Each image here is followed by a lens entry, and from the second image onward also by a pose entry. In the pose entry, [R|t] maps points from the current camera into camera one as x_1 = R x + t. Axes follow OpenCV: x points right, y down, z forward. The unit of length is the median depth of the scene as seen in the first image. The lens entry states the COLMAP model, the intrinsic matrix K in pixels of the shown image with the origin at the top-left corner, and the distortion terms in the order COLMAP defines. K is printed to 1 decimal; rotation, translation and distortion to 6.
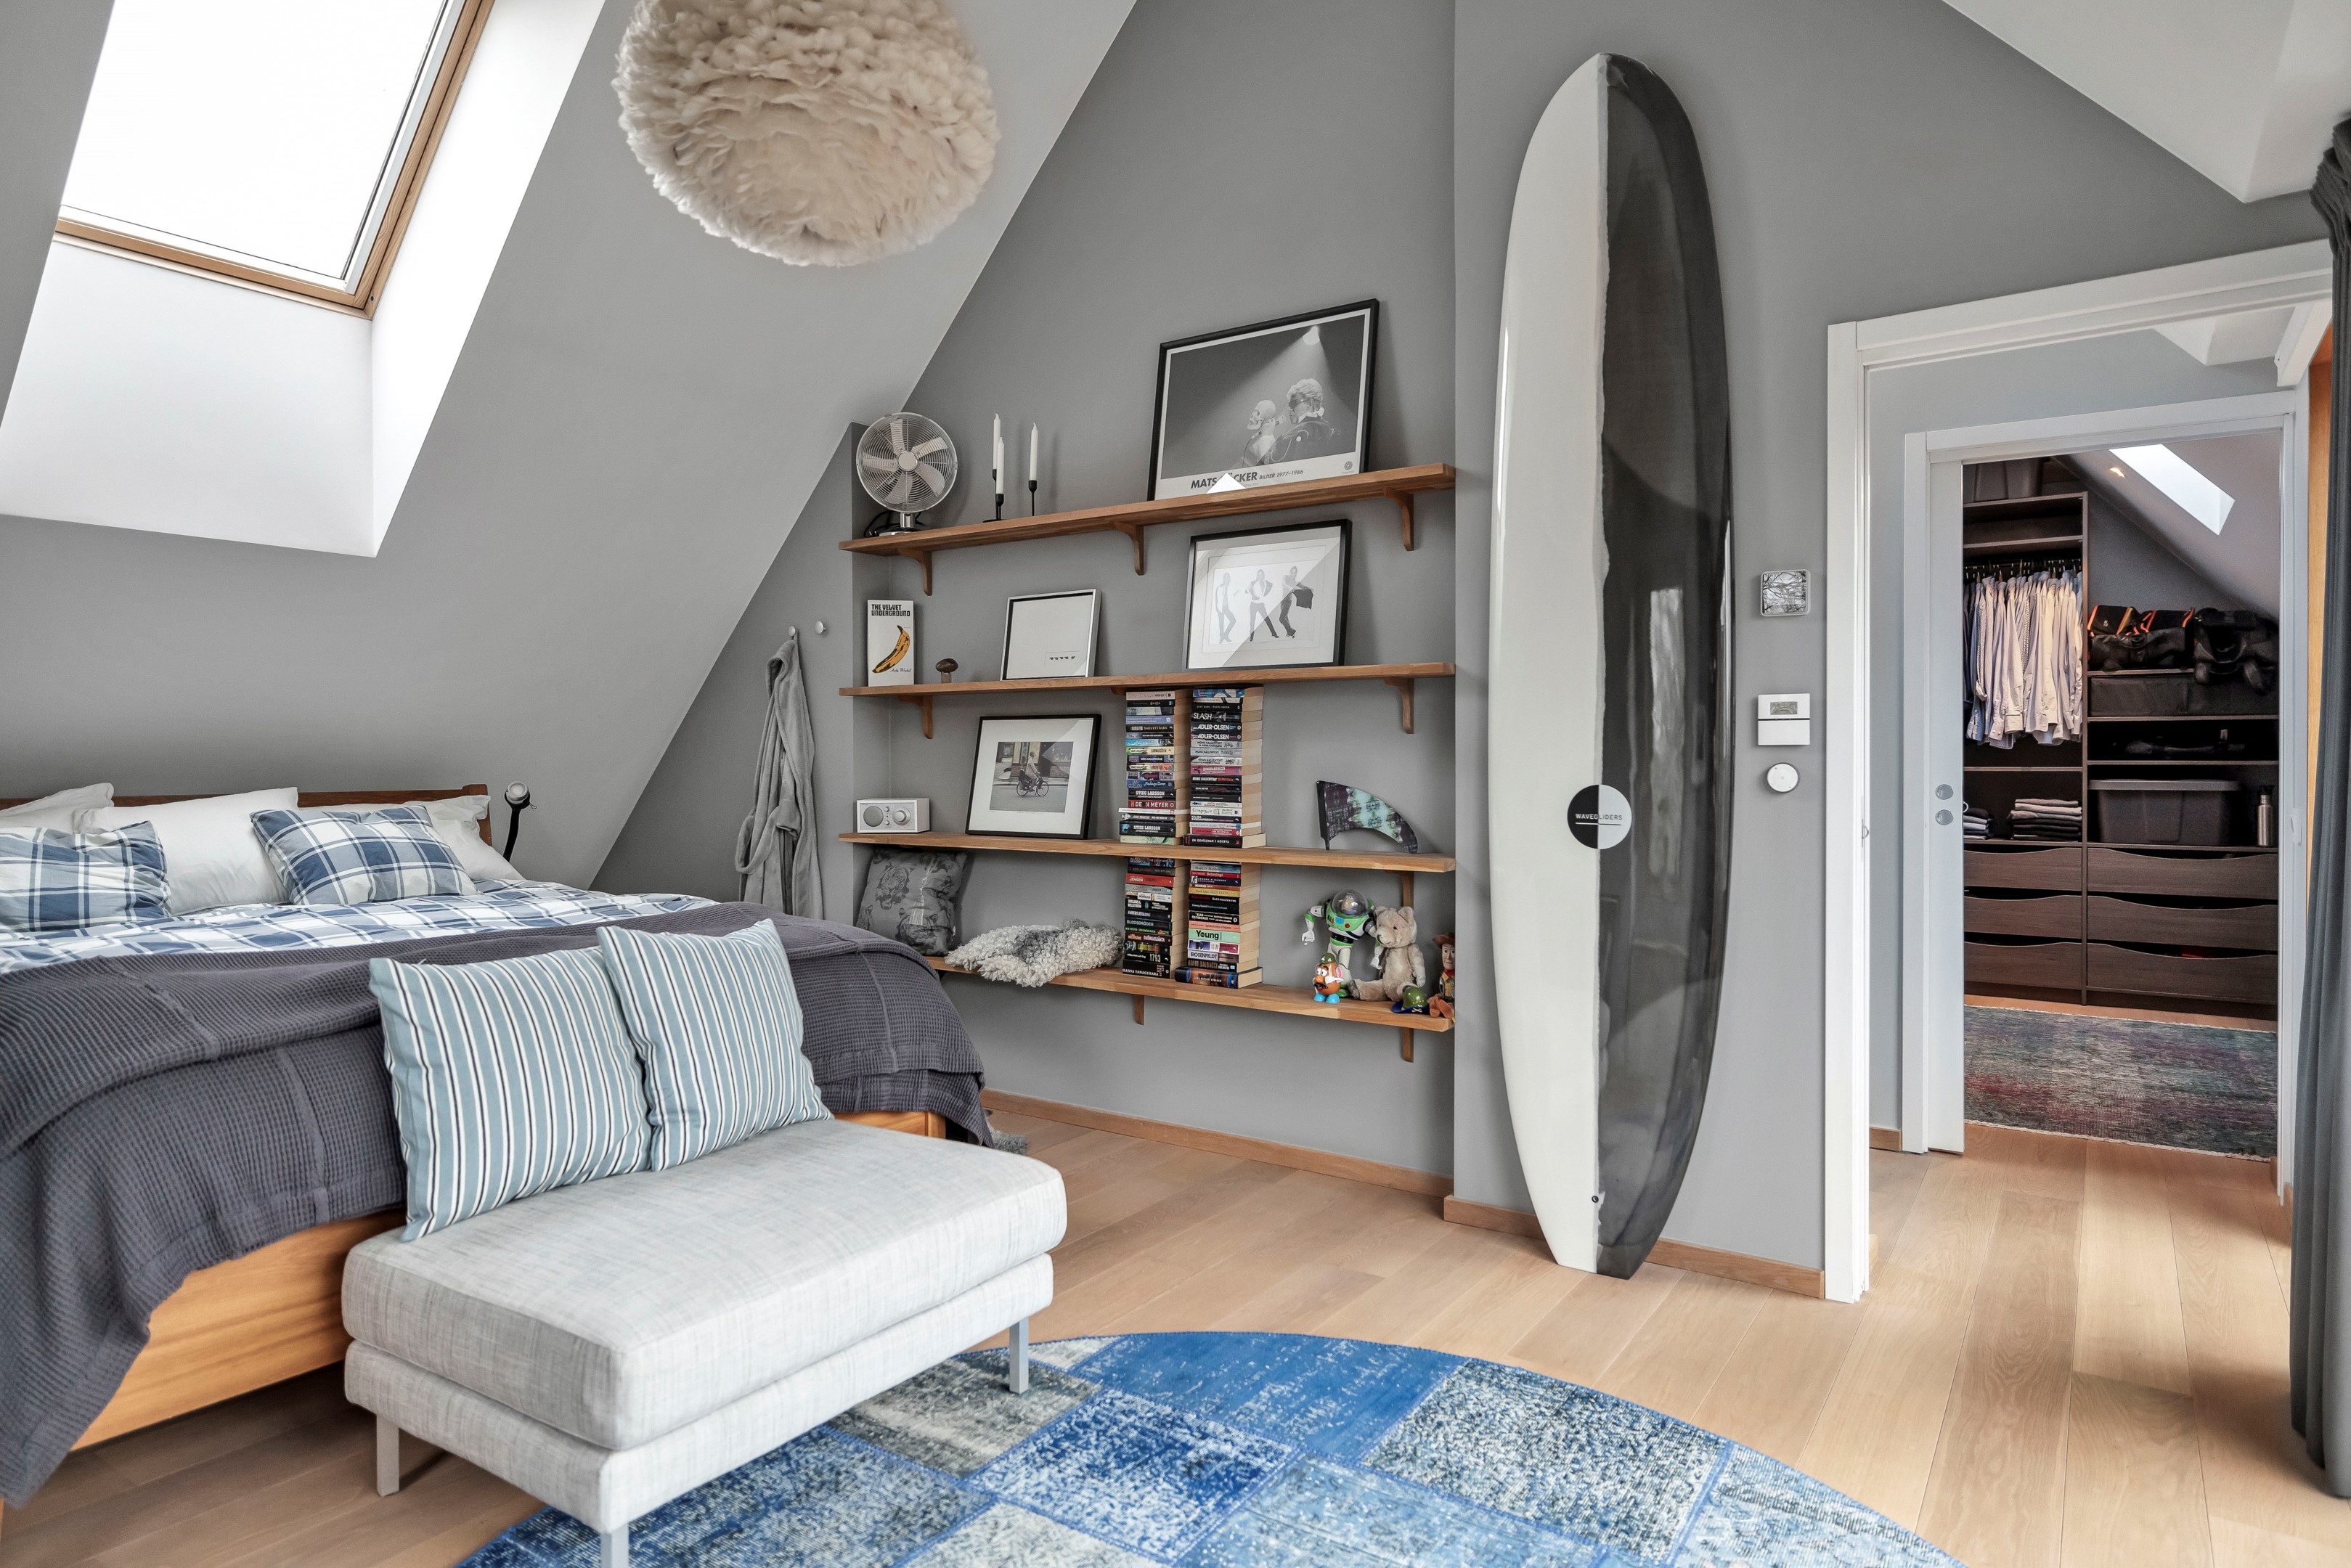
lens RADIAL K [[1356.9, 0, 1175.5], [0, 1356.9, 784.0], [0, 0, 1]] dist [-0.001084, -0.000434]
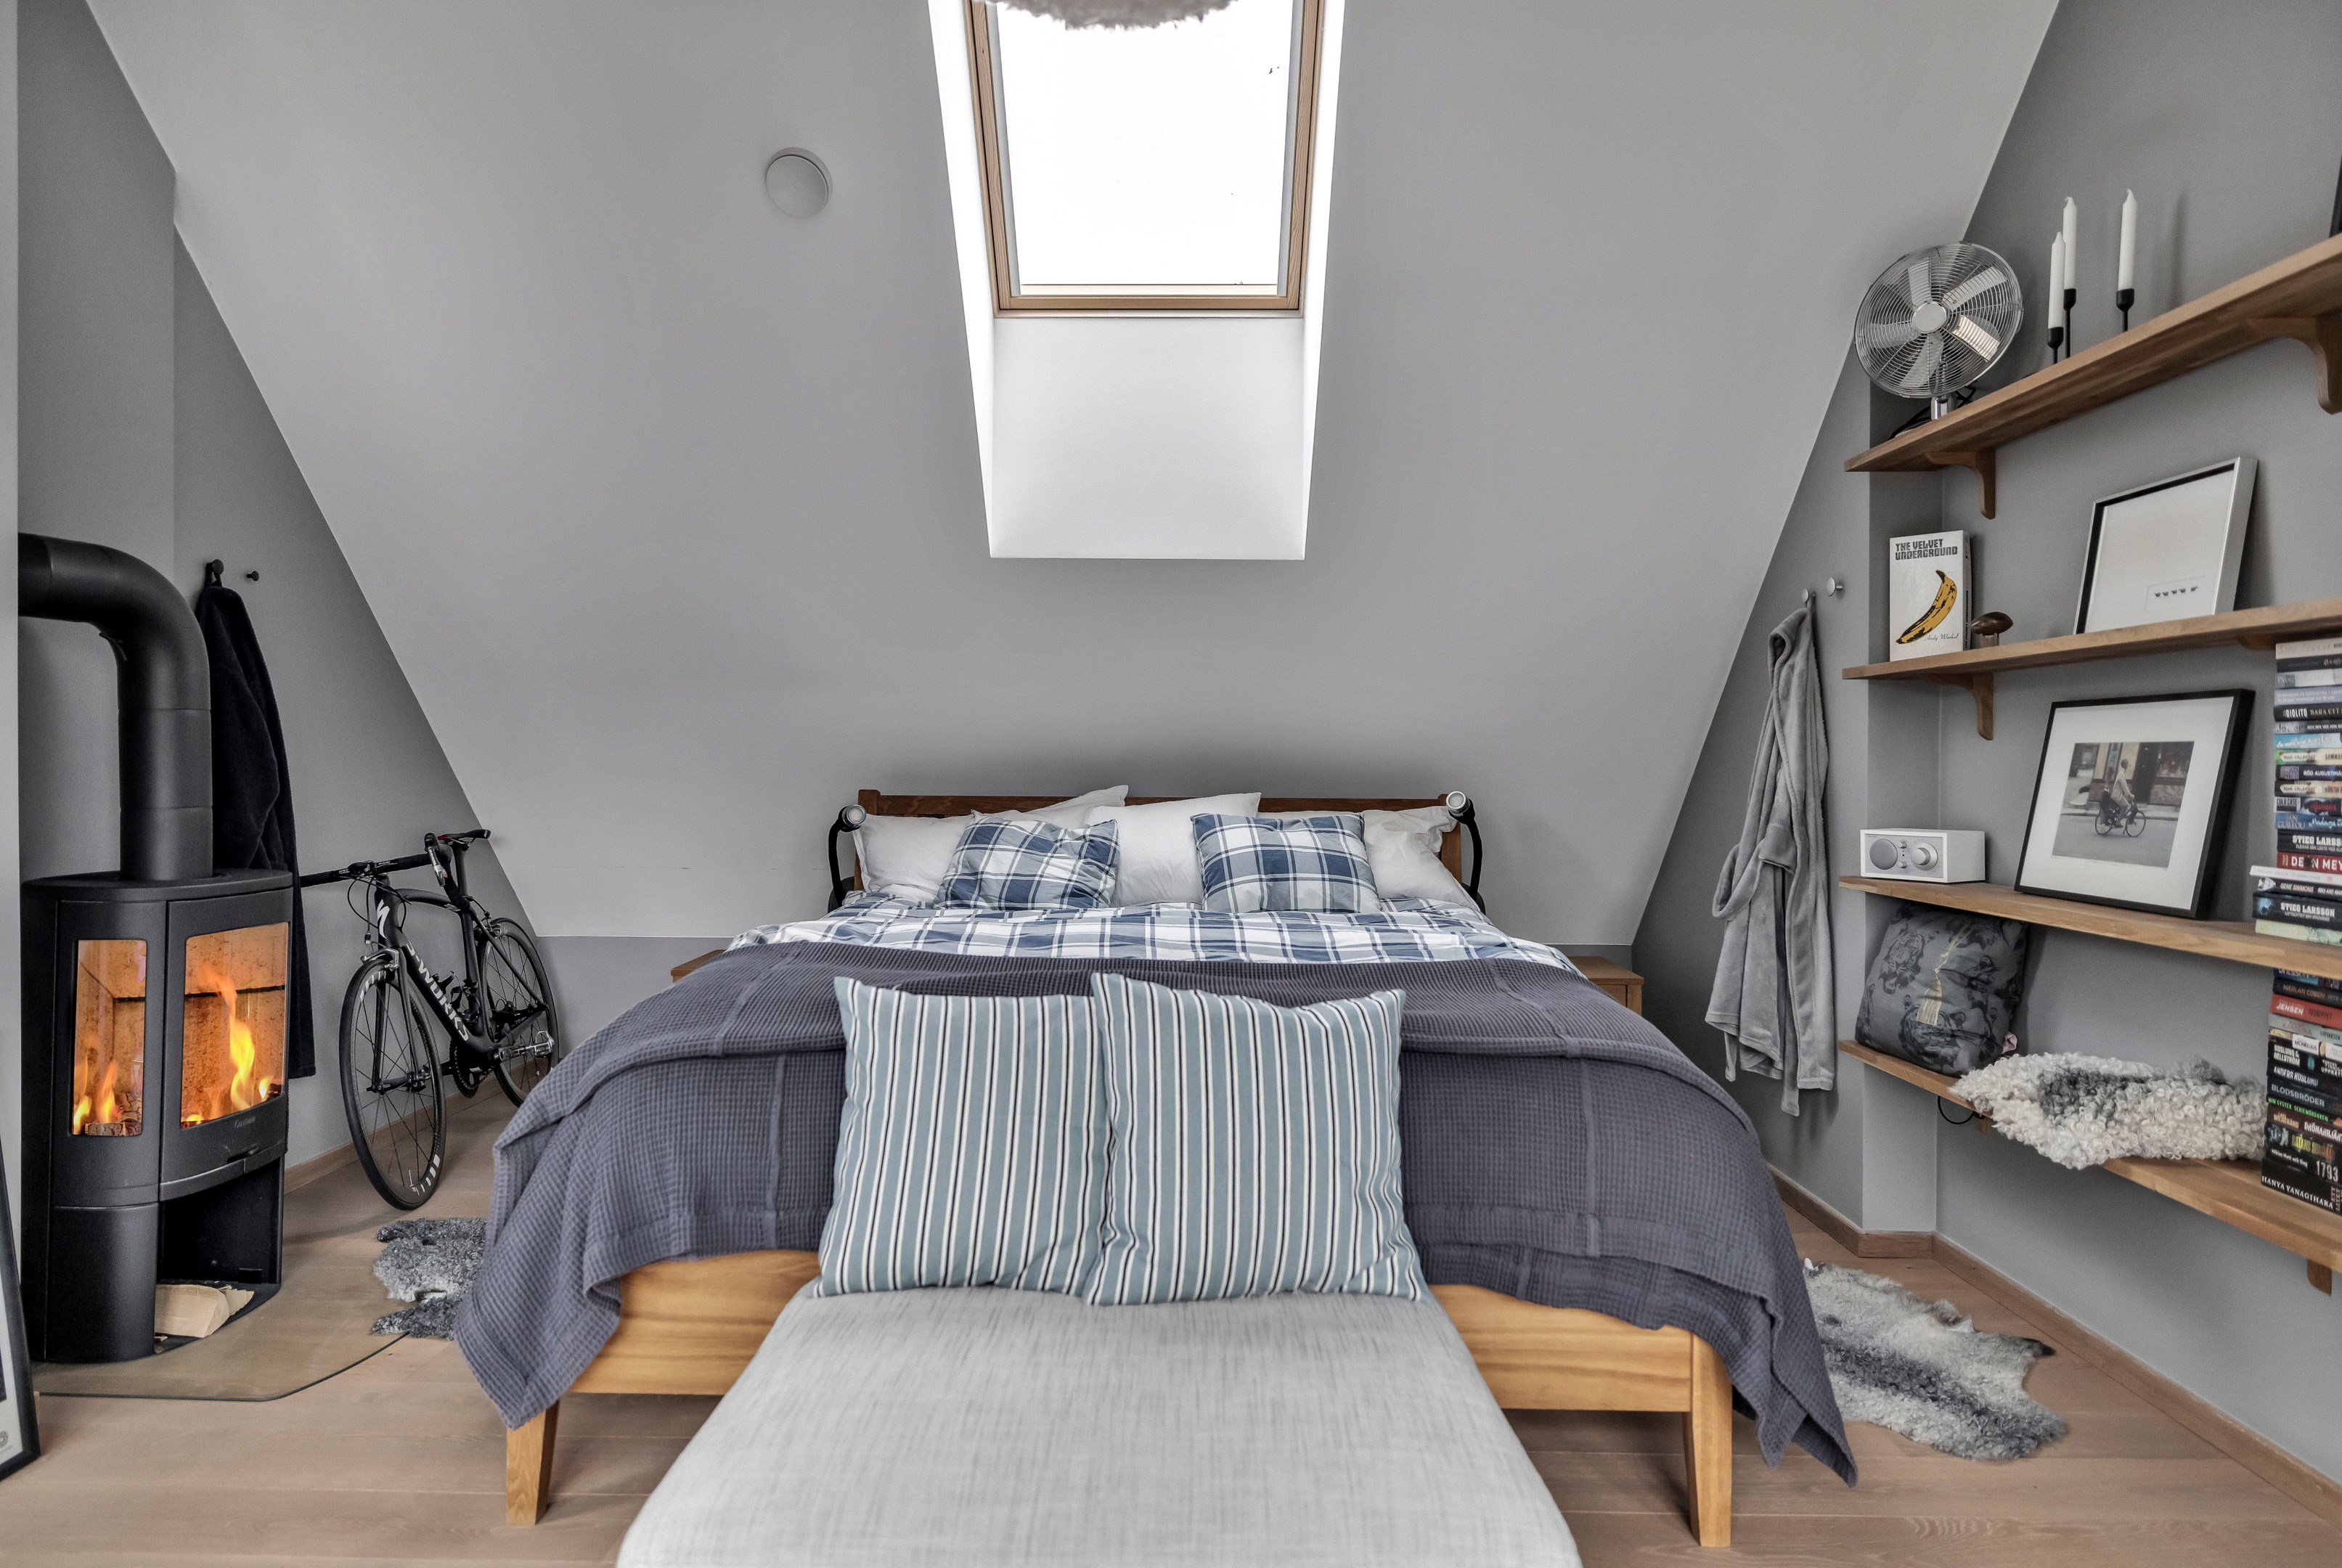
lens RADIAL K [[1349.7, 0, 1171.0], [0, 1349.7, 784.0], [0, 0, 1]] dist [0.004285, 0.000895]
pose [[0.553295, 0.016423, -0.832824, 0.154258], [-0.023532, 0.999715, 0.004081, -0.006153], [0.832653, 0.017340, 0.553523, 0.348685]]
